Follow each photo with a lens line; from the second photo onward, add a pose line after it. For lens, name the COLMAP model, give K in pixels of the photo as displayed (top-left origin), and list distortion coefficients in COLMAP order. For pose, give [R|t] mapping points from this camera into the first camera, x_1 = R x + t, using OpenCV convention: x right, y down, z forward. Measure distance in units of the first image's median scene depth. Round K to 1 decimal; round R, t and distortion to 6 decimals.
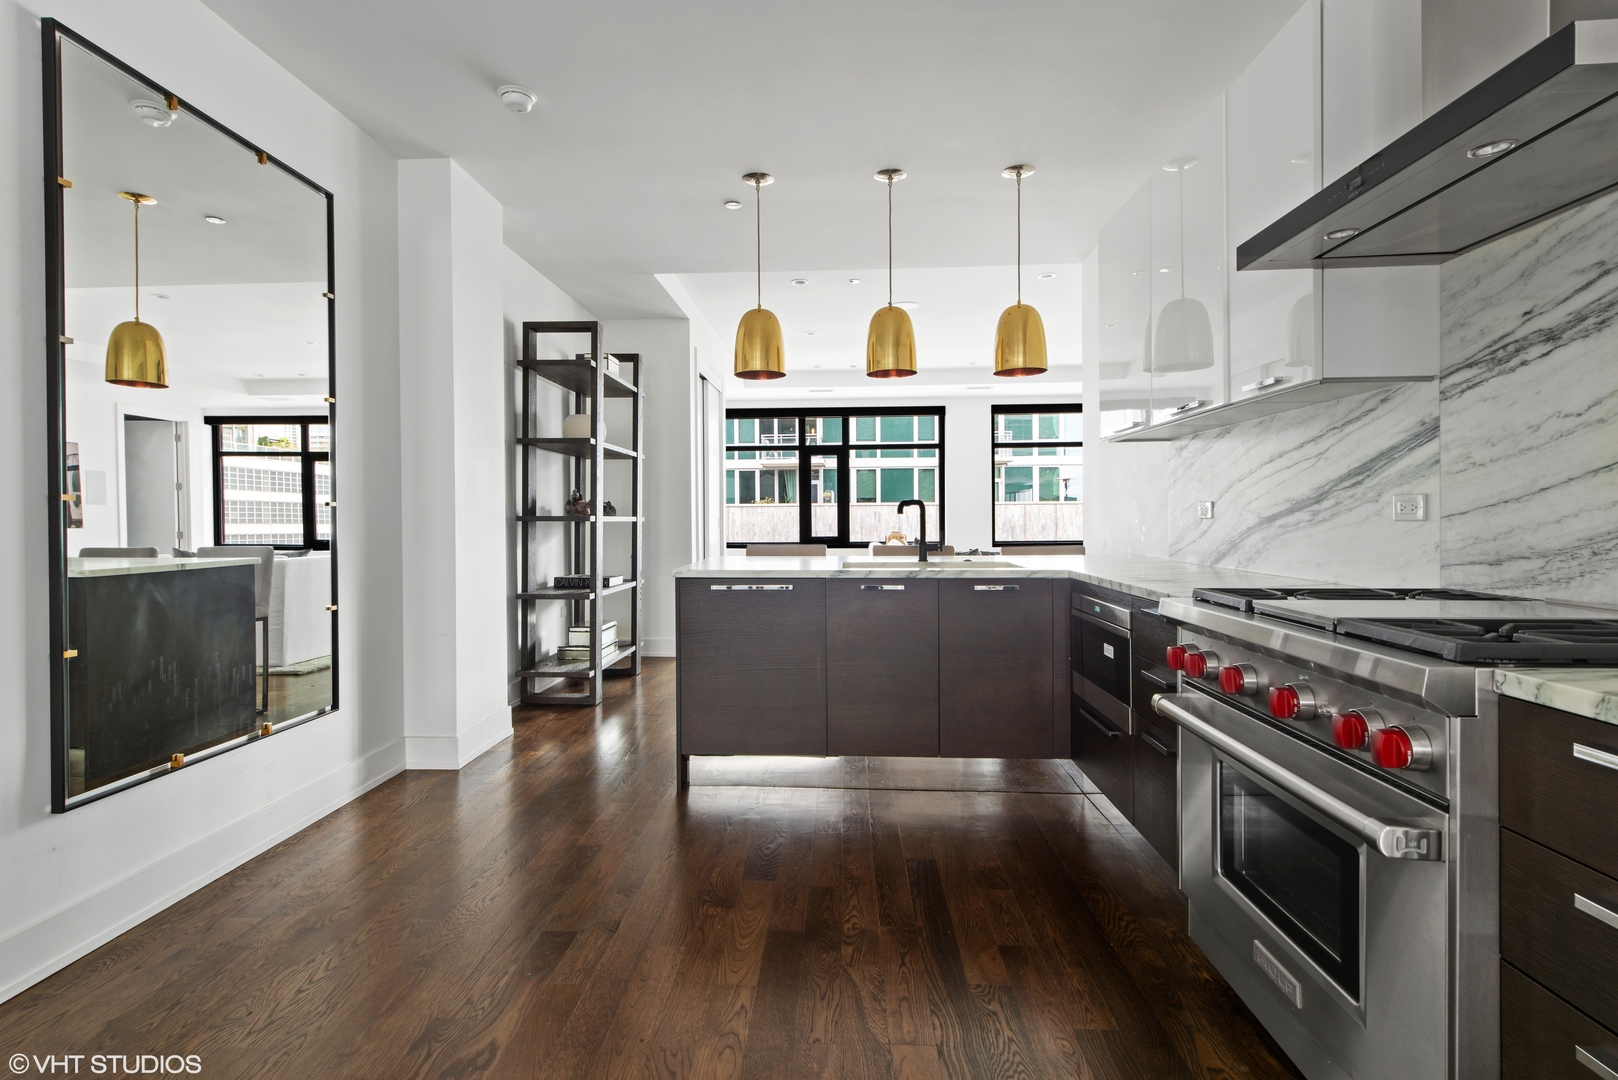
lens RADIAL K [[809.2, 0, 771.8], [0, 809.2, 528.9], [0, 0, 1]] dist [0.015934, -0.011859]
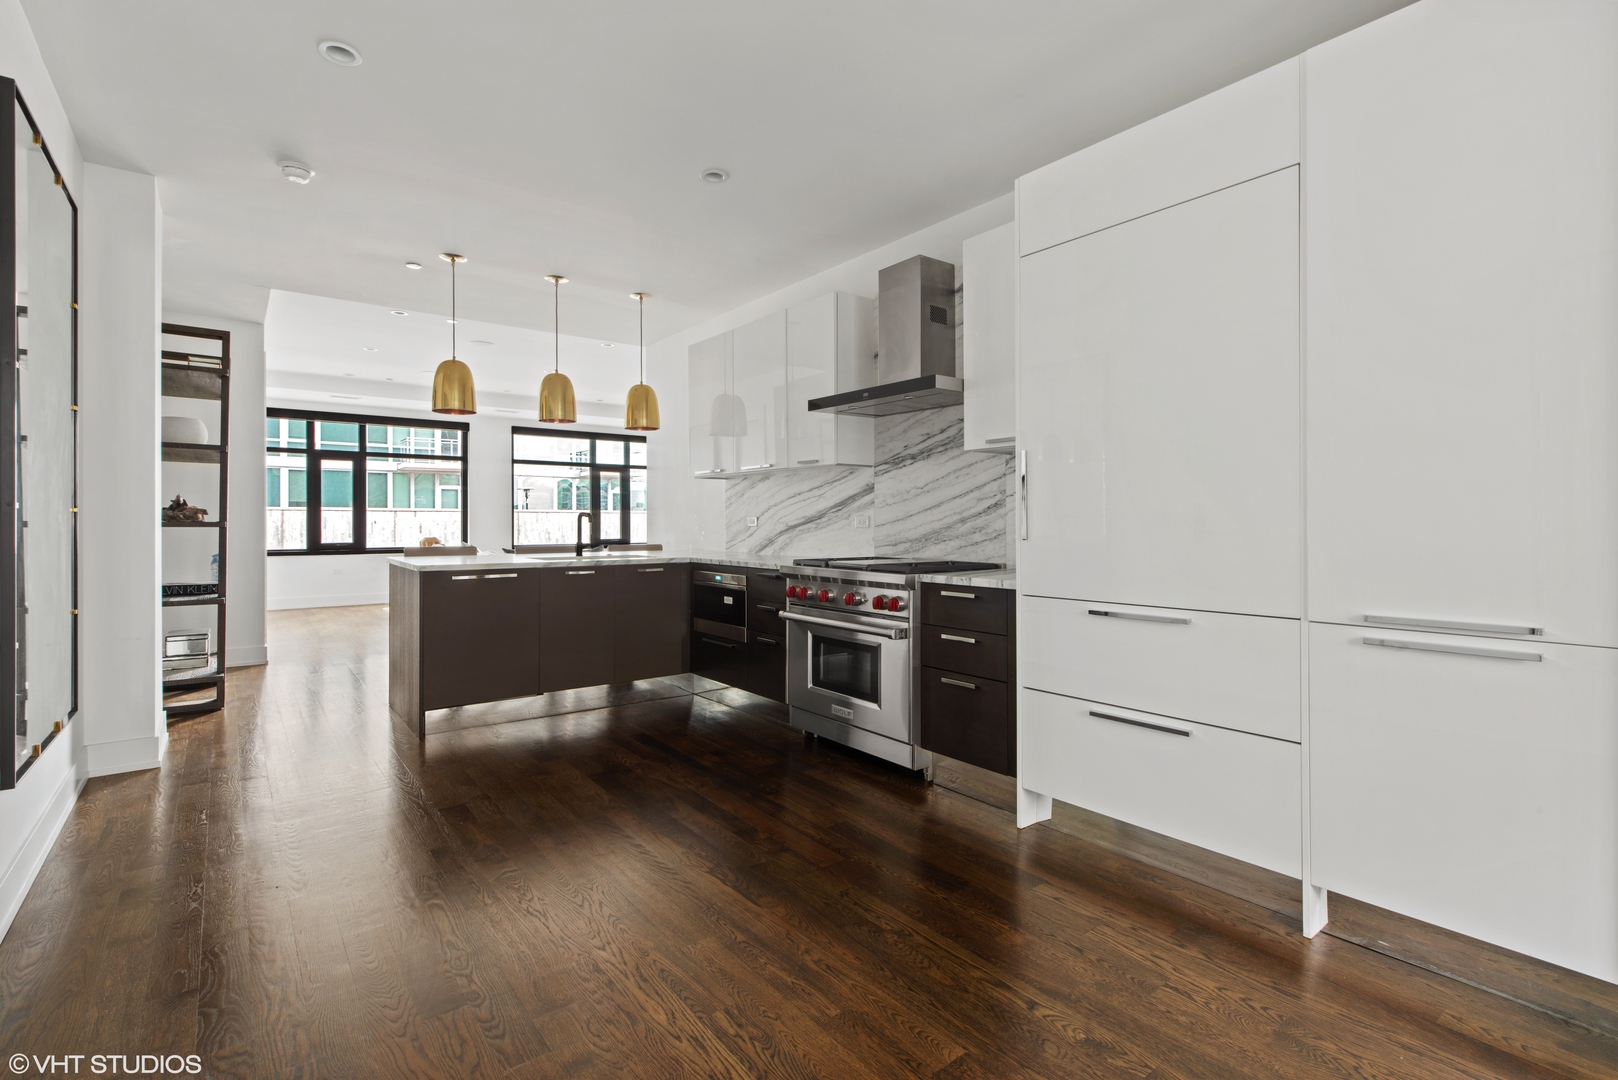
lens RADIAL K [[781.5, 0, 807.2], [0, 781.5, 523.3], [0, 0, 1]] dist [0.007307, -0.000755]
pose [[0.750243, 0.007202, 0.661122, -0.706437], [0.003173, 0.999890, -0.014493, 0.007958], [-0.661154, 0.012971, 0.750138, -0.485090]]
